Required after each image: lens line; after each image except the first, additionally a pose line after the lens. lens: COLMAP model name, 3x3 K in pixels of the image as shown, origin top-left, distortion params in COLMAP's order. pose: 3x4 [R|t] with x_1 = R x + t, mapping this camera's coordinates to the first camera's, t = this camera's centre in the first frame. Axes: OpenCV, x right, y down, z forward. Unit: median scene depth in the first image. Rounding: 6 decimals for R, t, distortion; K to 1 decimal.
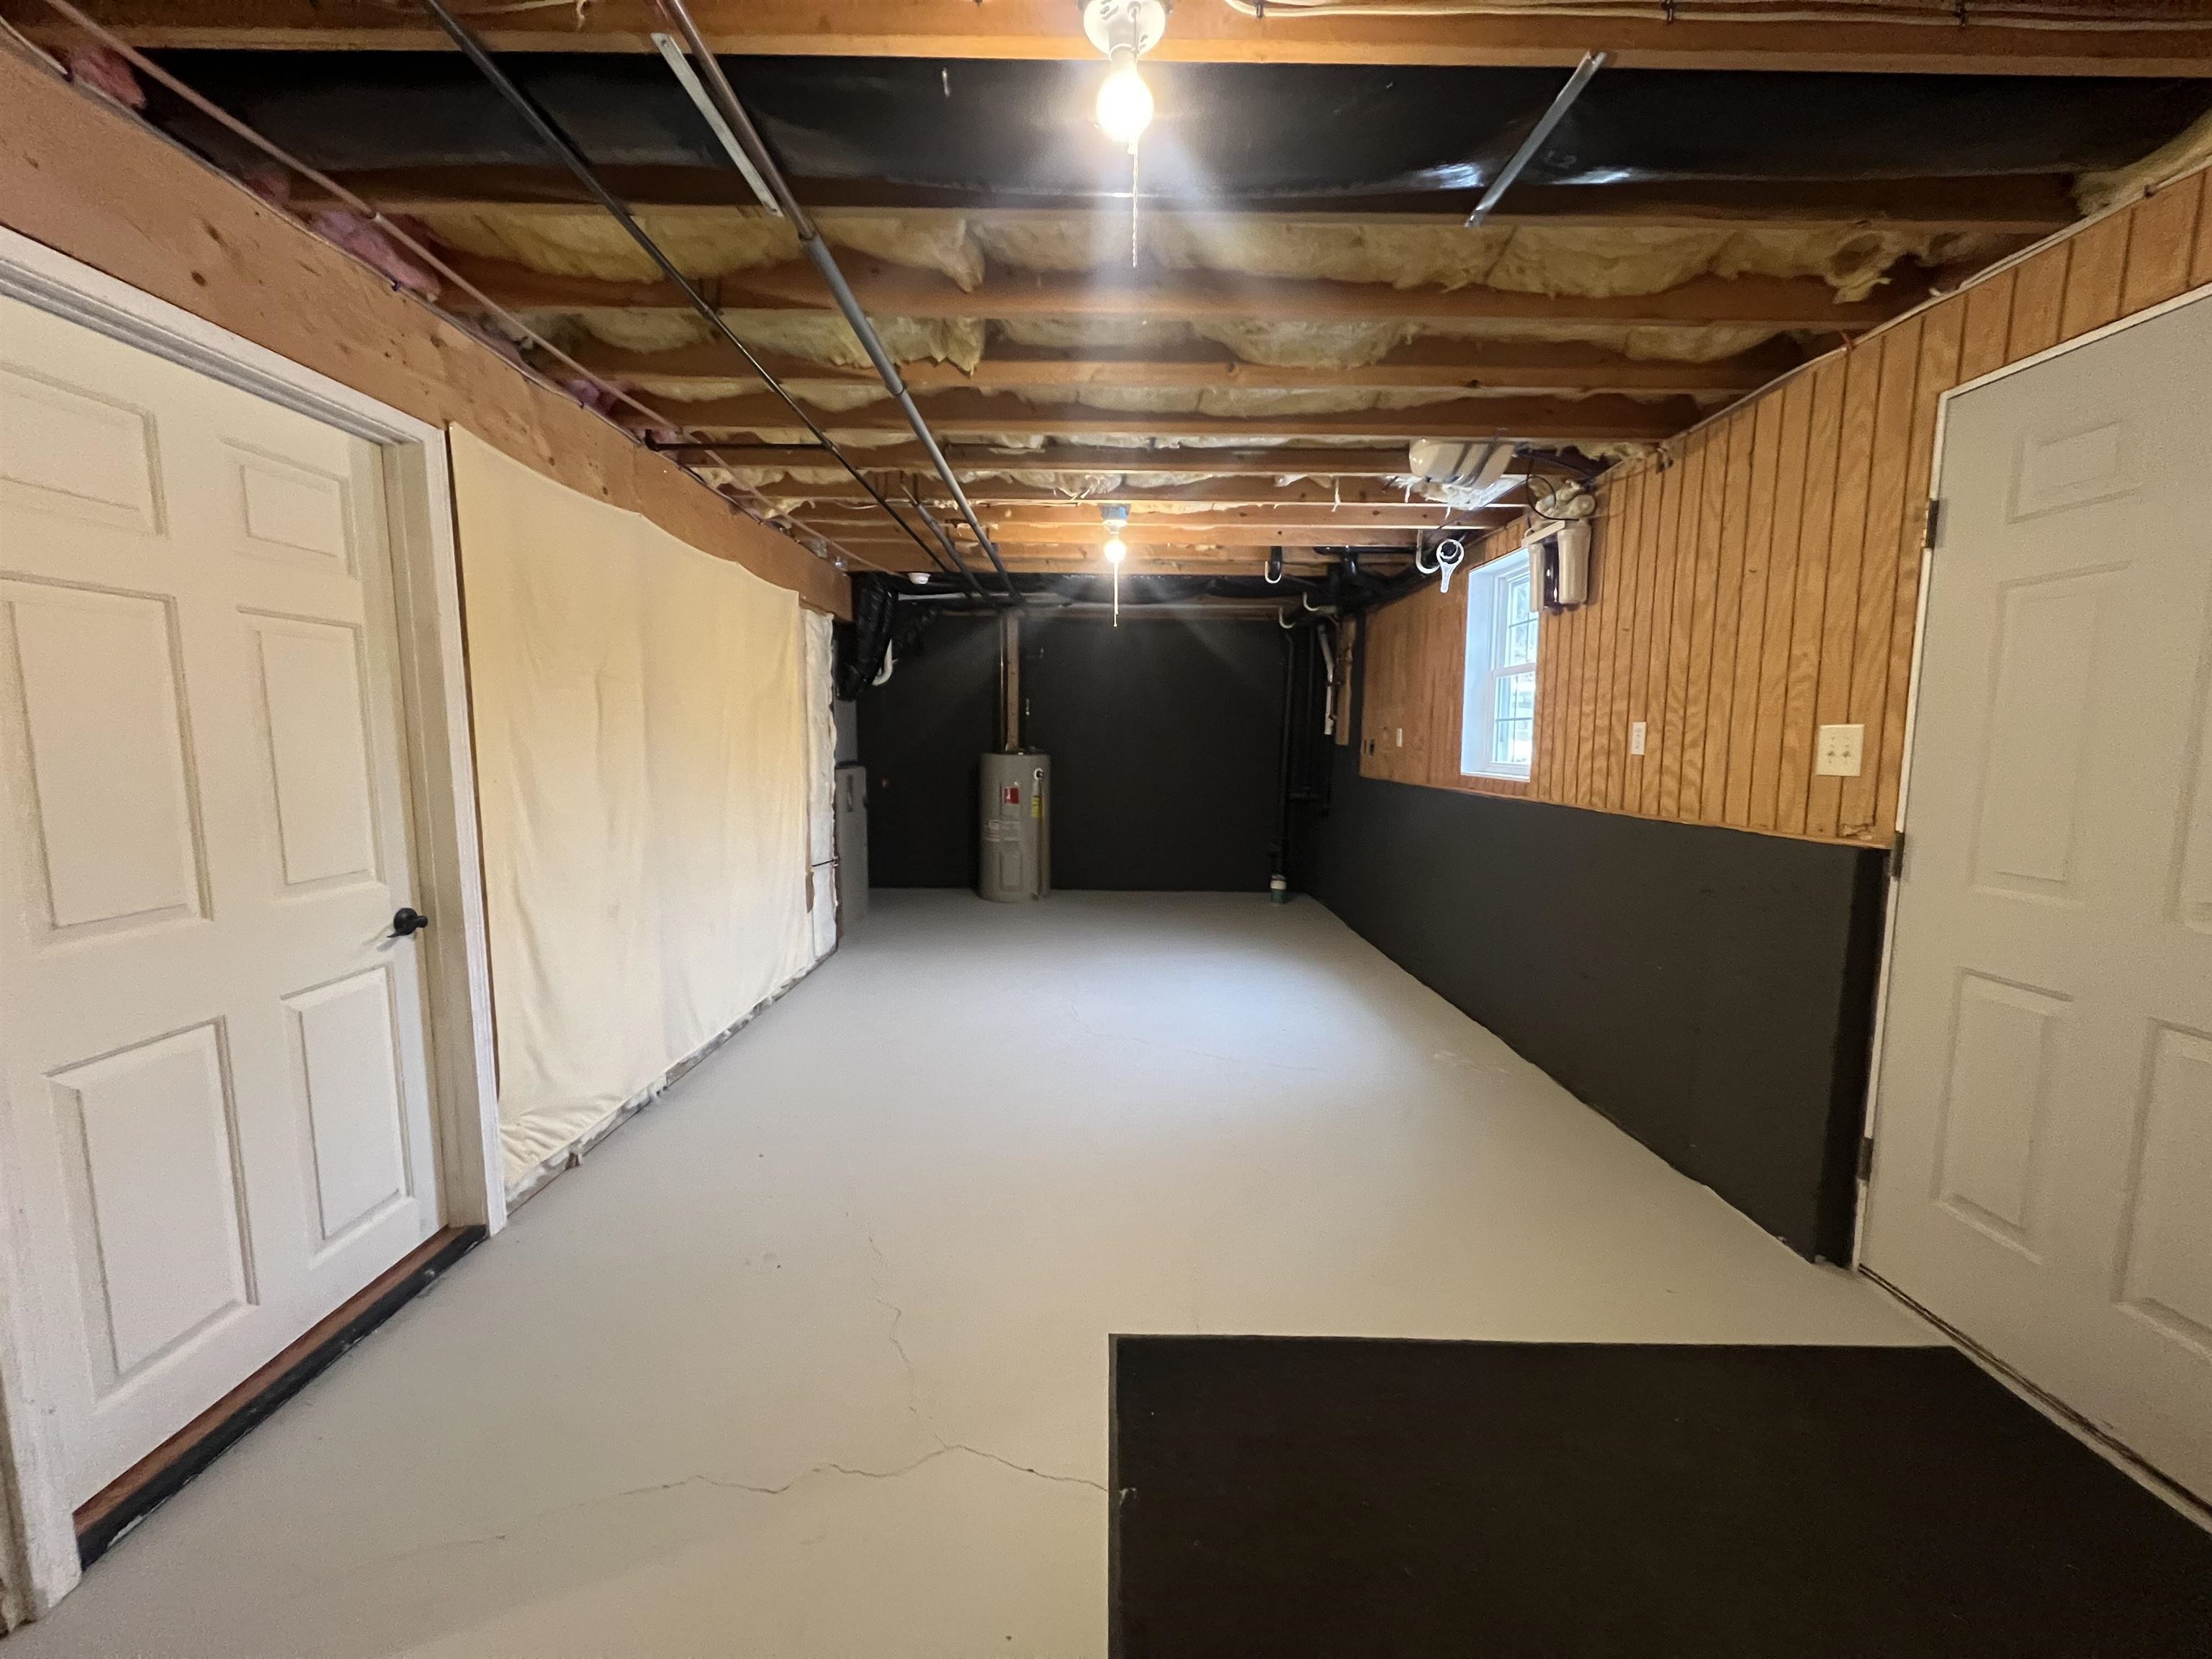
lens RADIAL K [[880.9, 0, 1108.3], [0, 880.9, 835.0], [0, 0, 1]] dist [-0.000758, 0.000055]
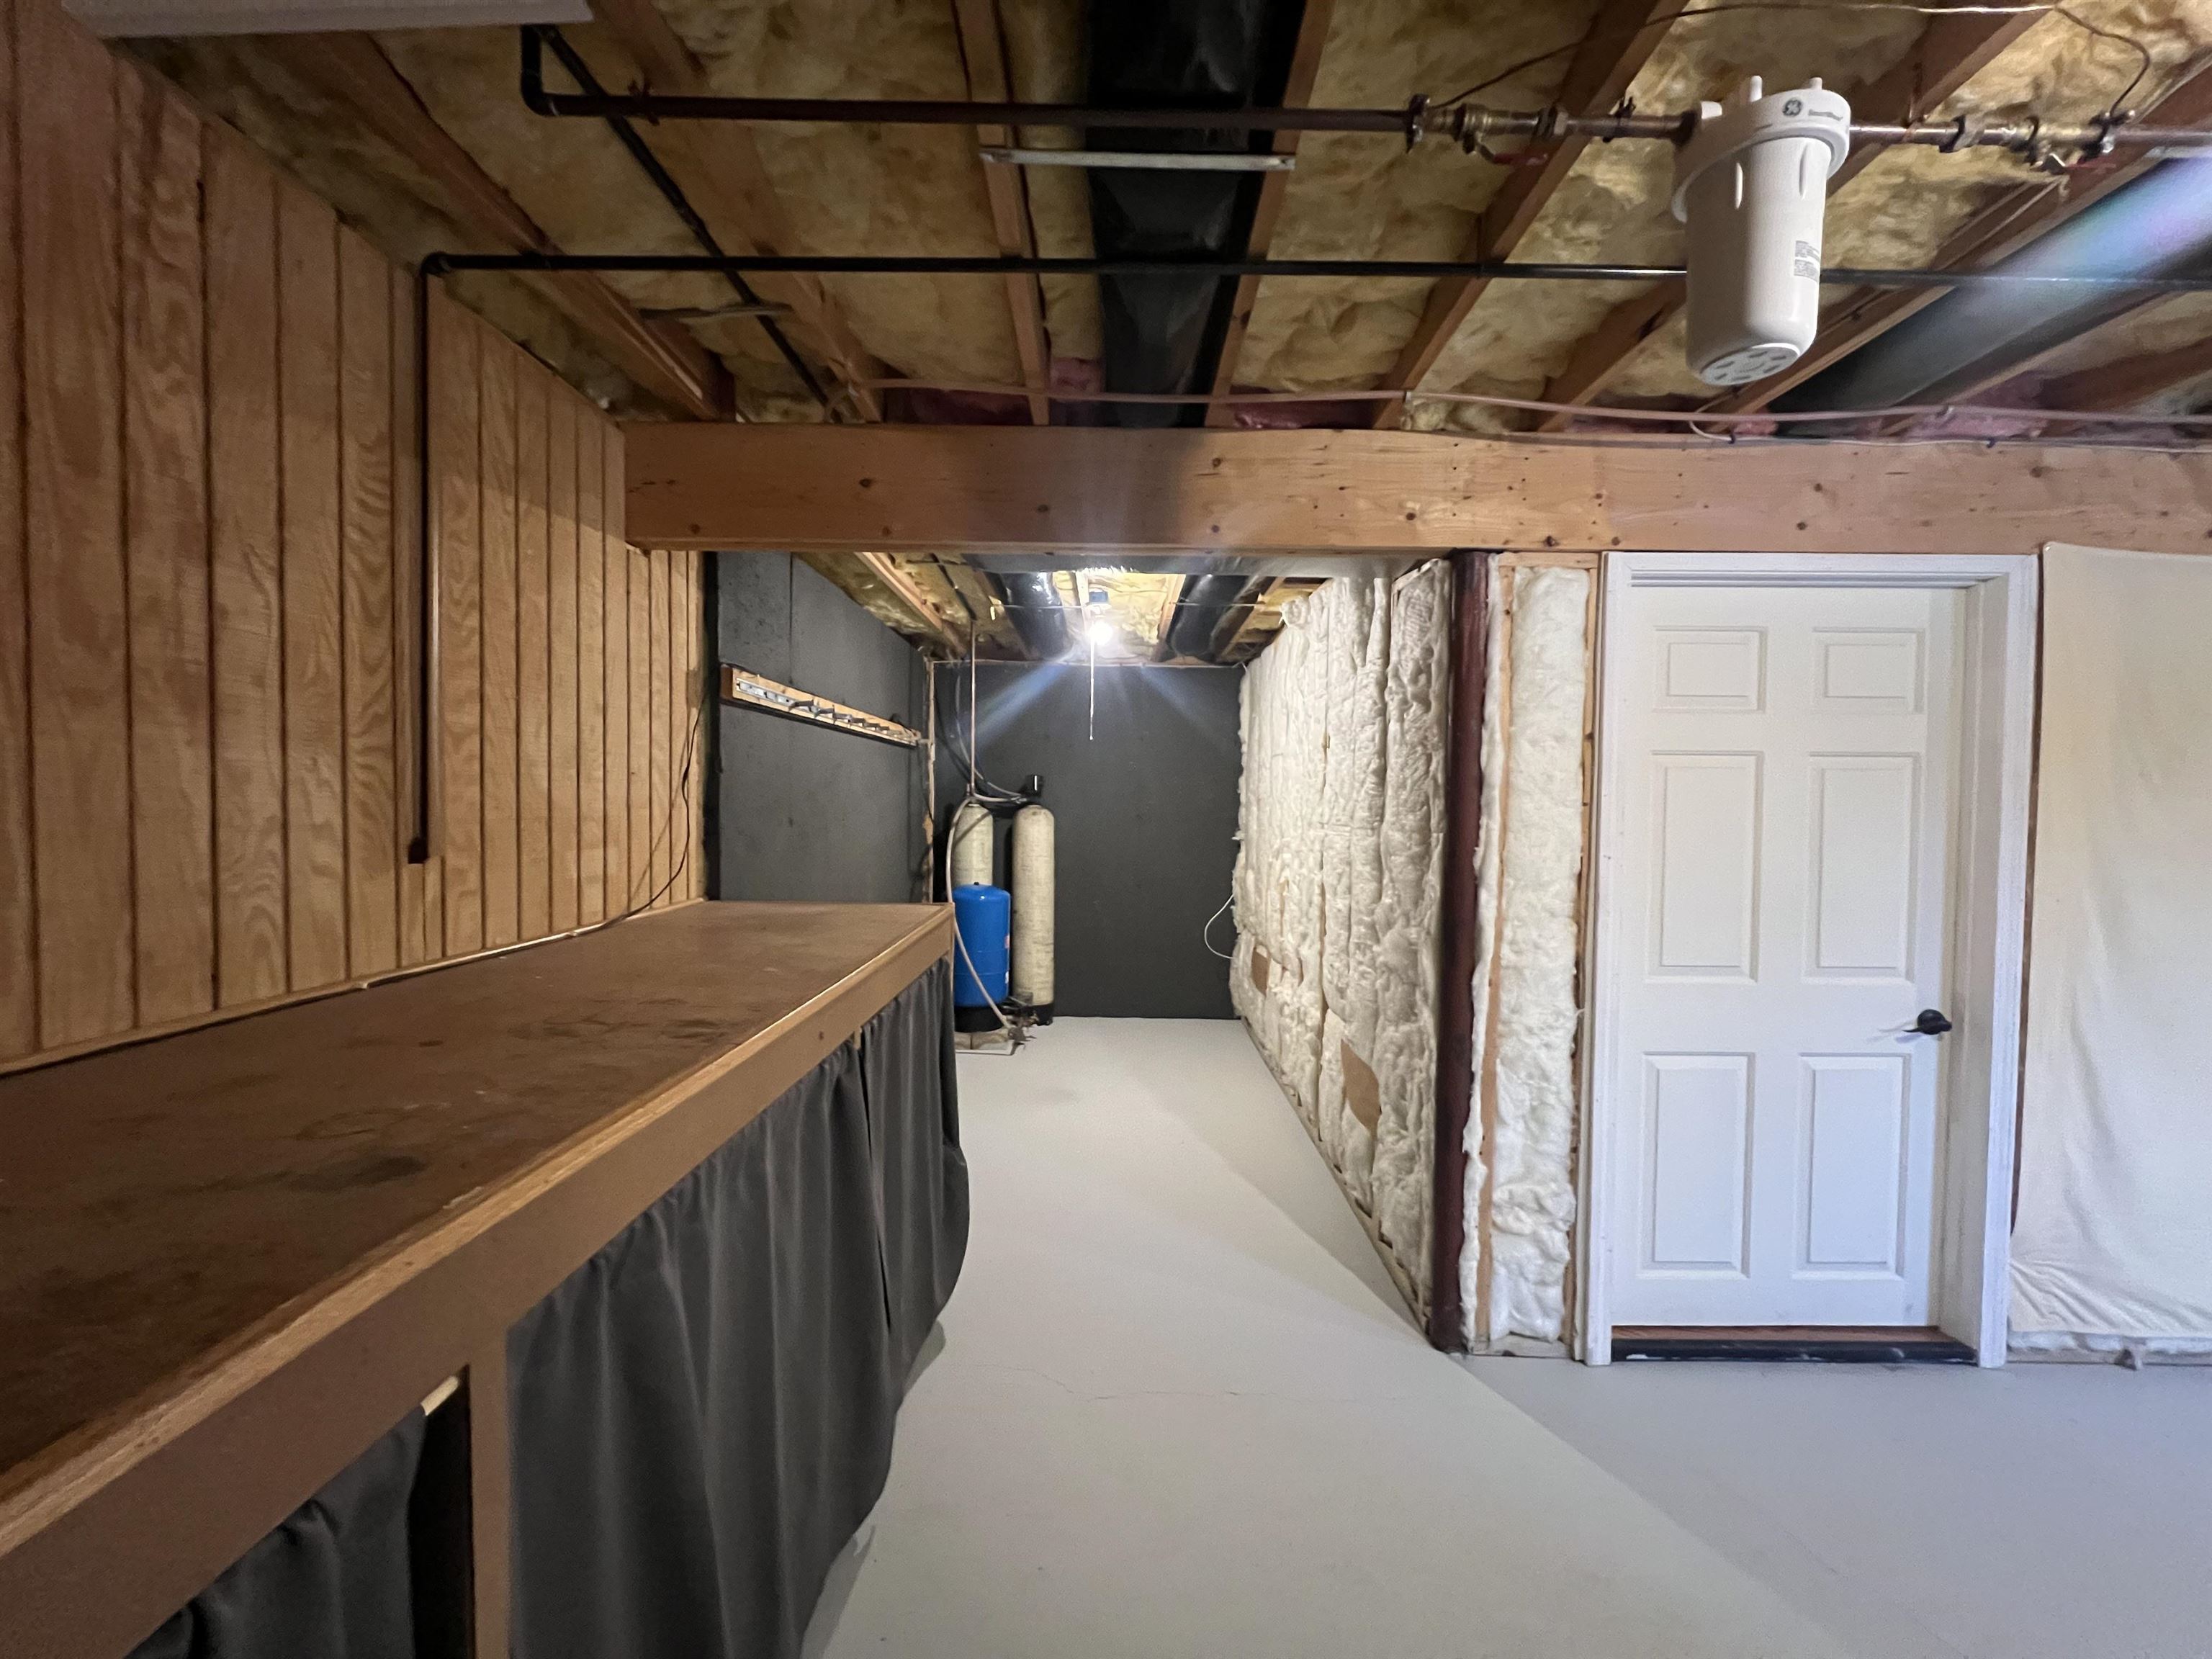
lens RADIAL K [[885.7, 0, 1111.0], [0, 885.7, 830.1], [0, 0, 1]] dist [-0.007407, -0.000207]
pose [[-0.013825, 0.022661, -0.999648, 0.288475], [-0.123687, 0.992026, 0.024199, -0.036830], [0.992225, 0.123978, -0.010912, -0.011339]]
